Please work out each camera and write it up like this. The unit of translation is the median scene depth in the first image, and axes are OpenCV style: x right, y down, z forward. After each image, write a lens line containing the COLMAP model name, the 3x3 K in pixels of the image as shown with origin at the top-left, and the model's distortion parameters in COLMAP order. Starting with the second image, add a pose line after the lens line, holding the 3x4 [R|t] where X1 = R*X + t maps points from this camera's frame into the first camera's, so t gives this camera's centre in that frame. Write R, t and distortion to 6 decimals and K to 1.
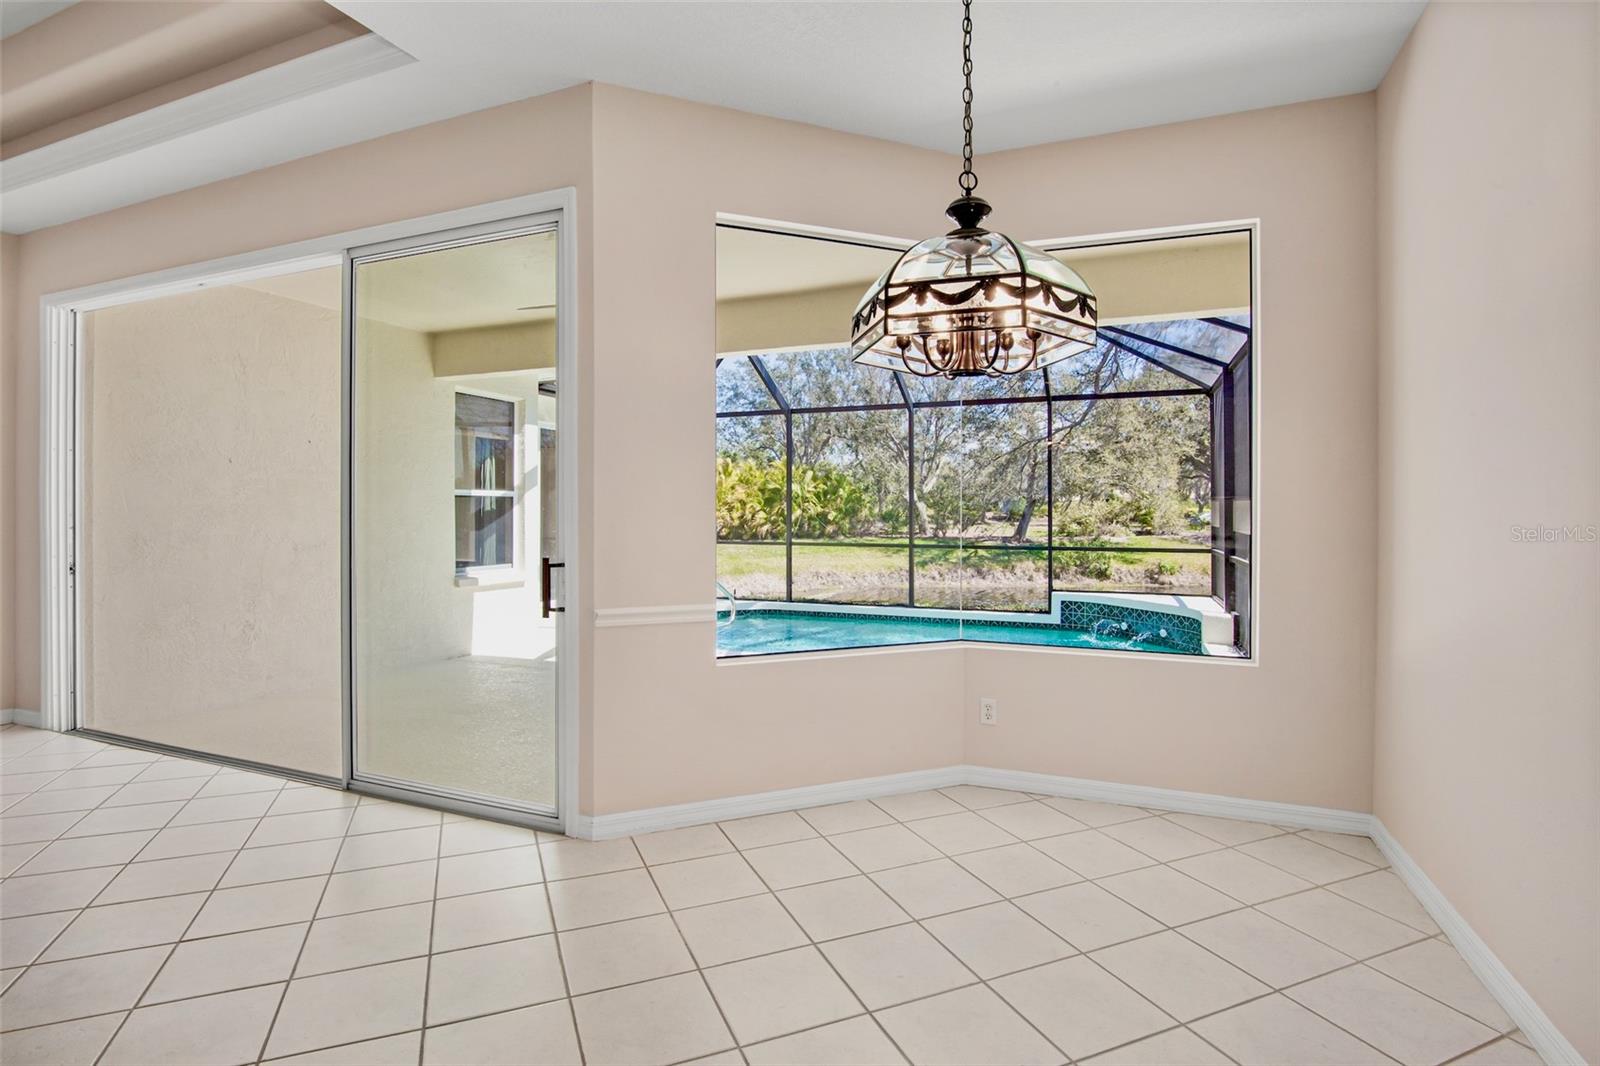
lens RADIAL K [[784.3, 0, 798.2], [0, 784.3, 508.7], [0, 0, 1]] dist [-0.022185, 0.000675]
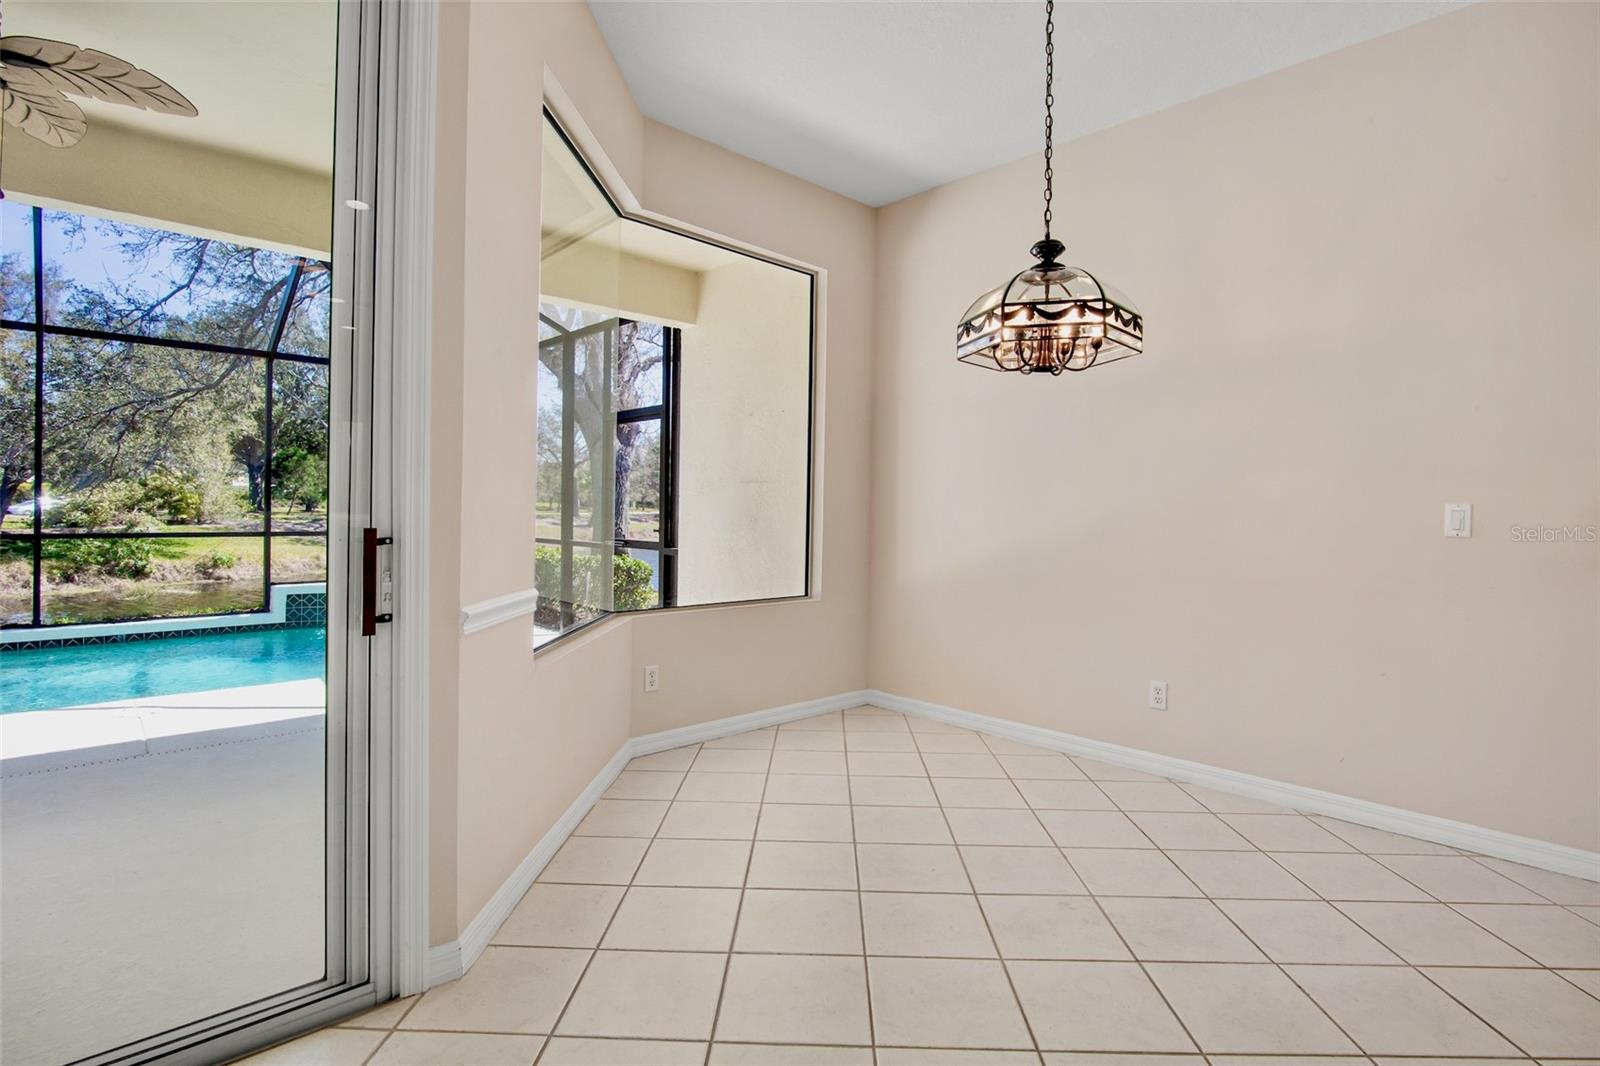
lens RADIAL K [[791.3, 0, 802.8], [0, 791.3, 512.8], [0, 0, 1]] dist [-0.022664, -0.000348]
pose [[0.412933, -0.001316, 0.910761, -0.175902], [-0.016166, 0.999831, 0.008775, 0.010301], [-0.910618, -0.018347, 0.412842, 0.120177]]
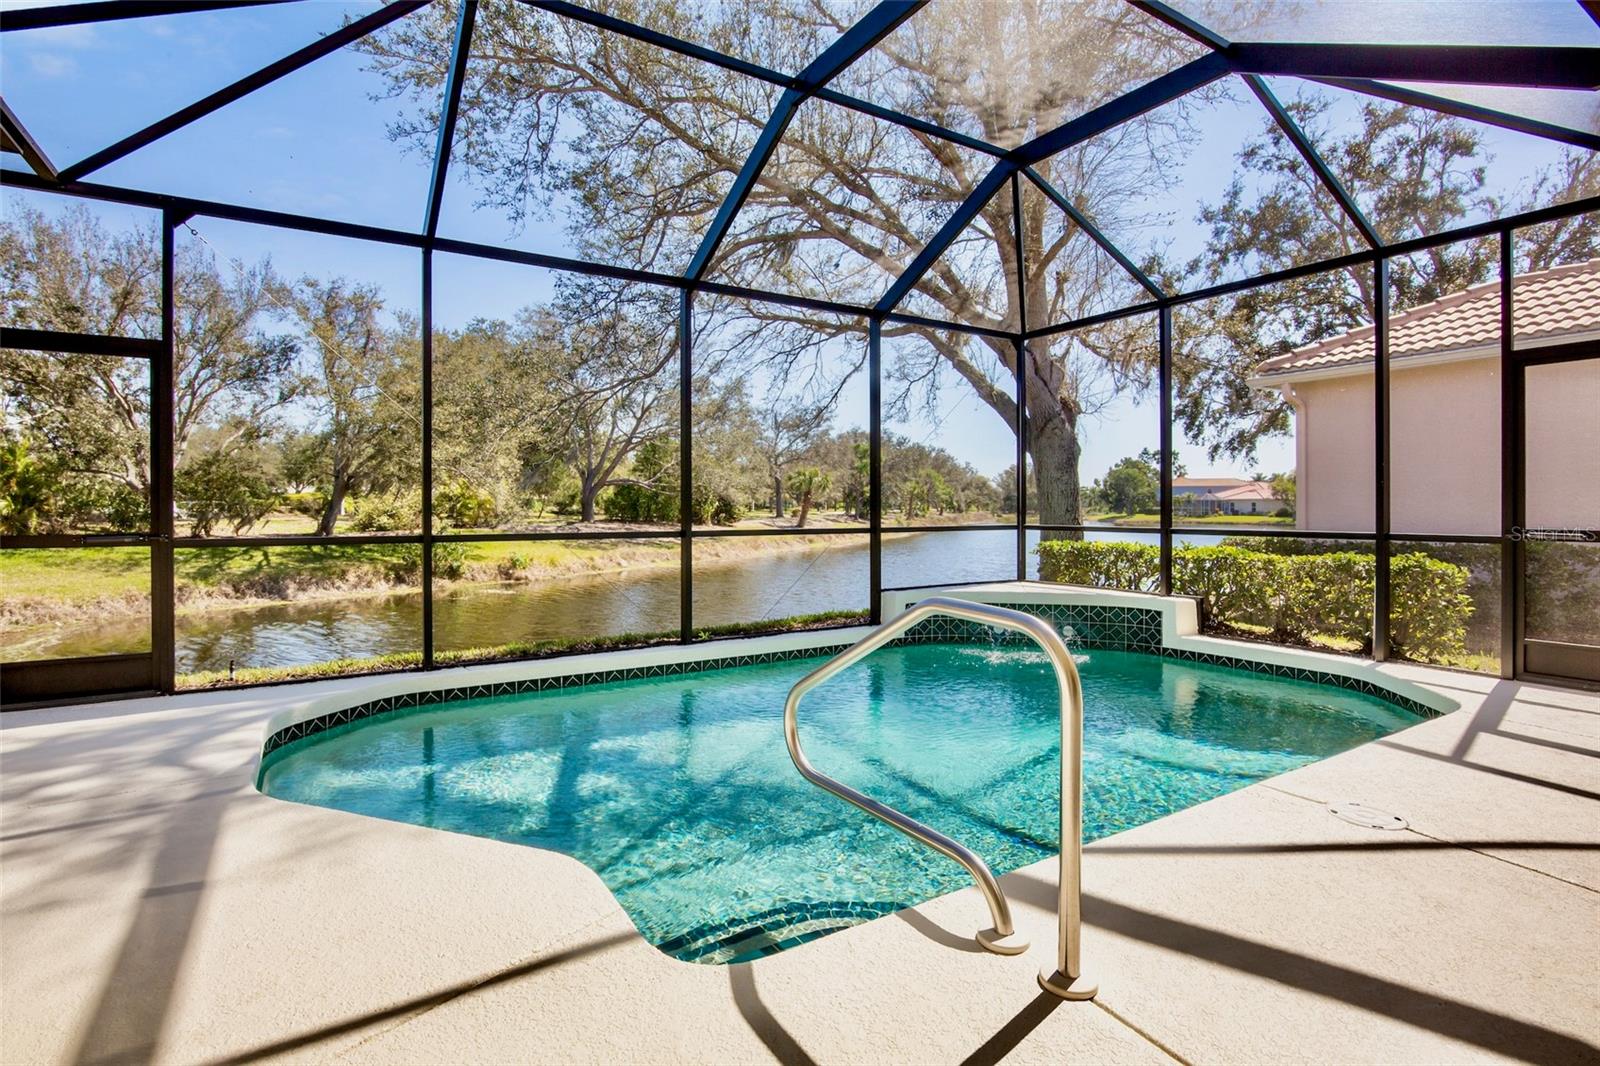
lens RADIAL K [[784.3, 0, 798.2], [0, 784.3, 508.7], [0, 0, 1]] dist [-0.022185, 0.000675]
pose [[0.583172, -0.003880, 0.812340, -0.244566], [-0.000371, 0.999987, 0.005043, 0.025460], [-0.812349, -0.003242, 0.583163, 0.574312]]
